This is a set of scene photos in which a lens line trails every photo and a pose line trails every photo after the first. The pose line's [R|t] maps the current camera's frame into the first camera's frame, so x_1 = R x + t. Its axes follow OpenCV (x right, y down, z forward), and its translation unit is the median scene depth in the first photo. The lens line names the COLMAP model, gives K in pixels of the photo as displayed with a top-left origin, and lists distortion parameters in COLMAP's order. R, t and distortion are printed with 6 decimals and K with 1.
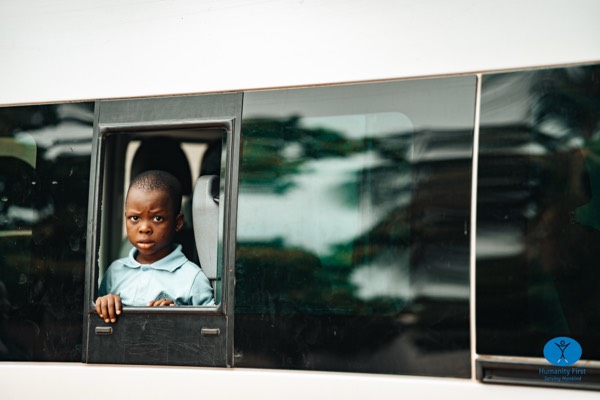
lens RADIAL K [[1409.5, 0, 300.0], [0, 1409.5, 200.0], [0, 0, 1]] dist [0.731466, 0.233392]
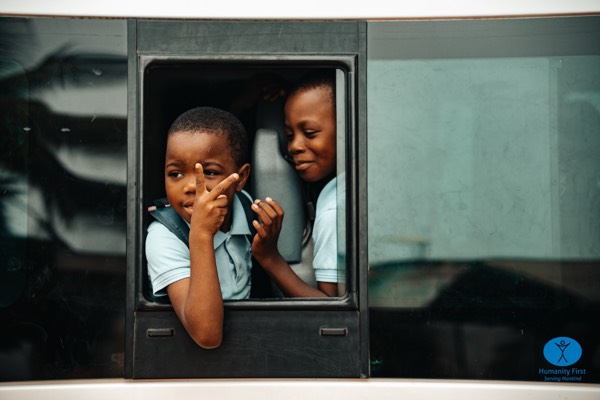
lens RADIAL K [[1409.5, 0, 300.0], [0, 1409.5, 200.0], [0, 0, 1]] dist [0.731466, 0.233392]
pose [[0.862318, 0.015077, 0.506142, -0.459332], [-0.022376, 0.999715, 0.008342, 0.015201], [-0.505872, -0.018519, 0.862410, 0.343406]]
